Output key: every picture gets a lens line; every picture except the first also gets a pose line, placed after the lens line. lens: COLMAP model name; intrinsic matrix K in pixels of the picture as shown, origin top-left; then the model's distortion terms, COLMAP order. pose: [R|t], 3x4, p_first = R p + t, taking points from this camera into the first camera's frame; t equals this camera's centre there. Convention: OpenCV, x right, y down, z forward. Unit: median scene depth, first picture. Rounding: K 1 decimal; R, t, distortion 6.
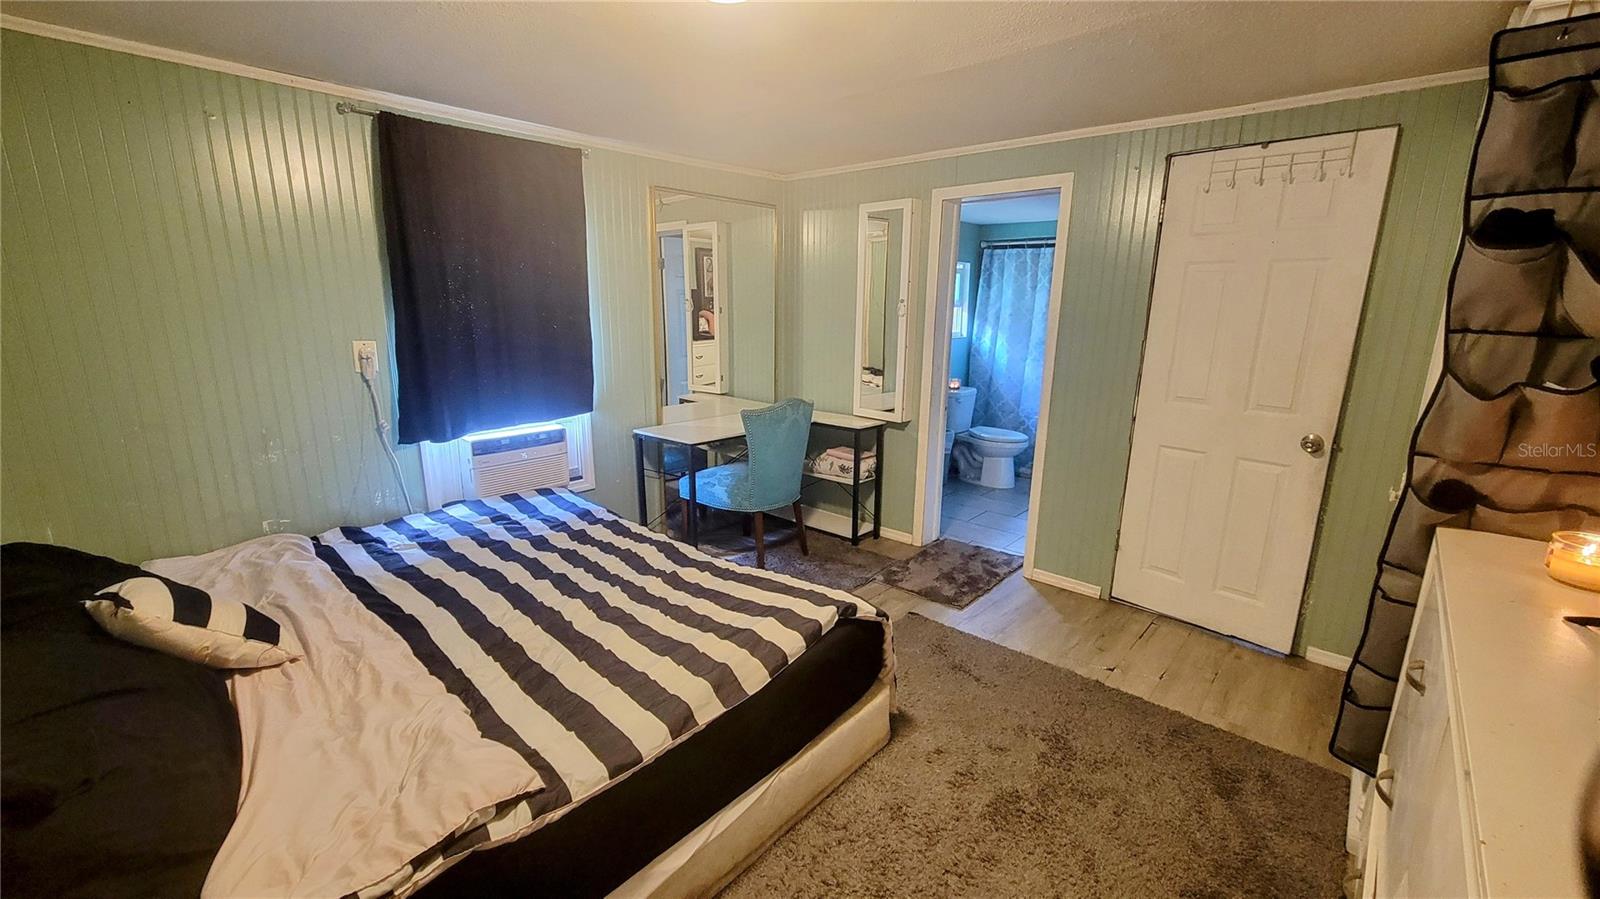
lens RADIAL K [[648.6, 0, 796.9], [0, 648.6, 454.4], [0, 0, 1]] dist [0.000248, -0.000345]
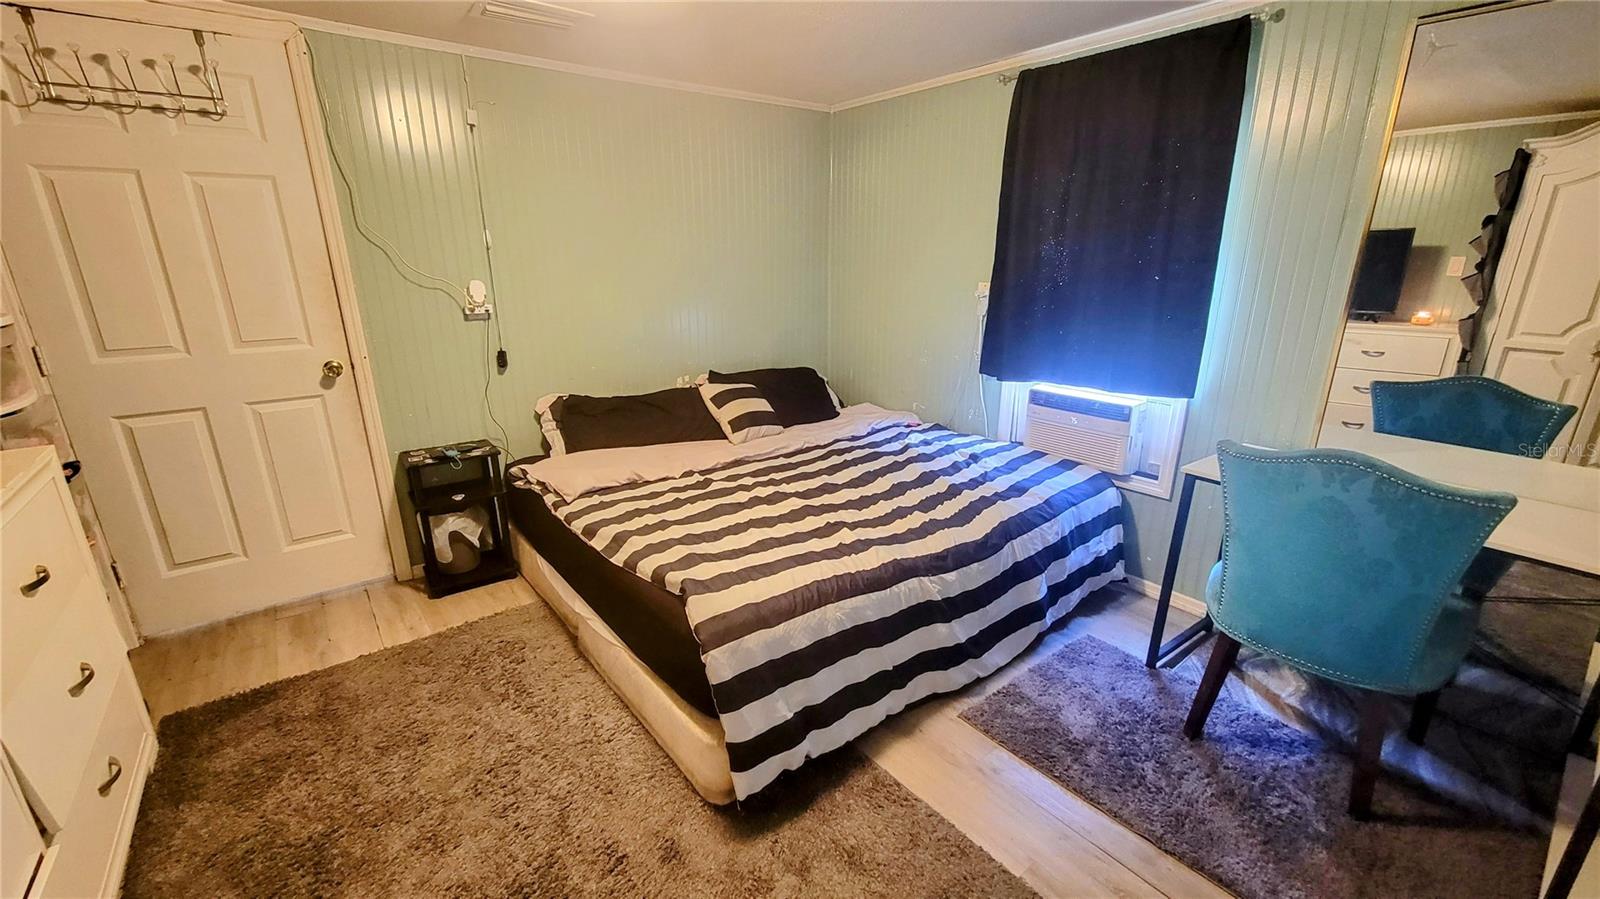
lens RADIAL K [[648.6, 0, 796.9], [0, 648.6, 454.4], [0, 0, 1]] dist [0.000248, -0.000345]
pose [[-0.181548, 0.283665, -0.941581, 0.540366], [-0.217821, 0.922108, 0.319797, -0.167282], [0.958955, 0.263155, -0.105618, 0.764925]]
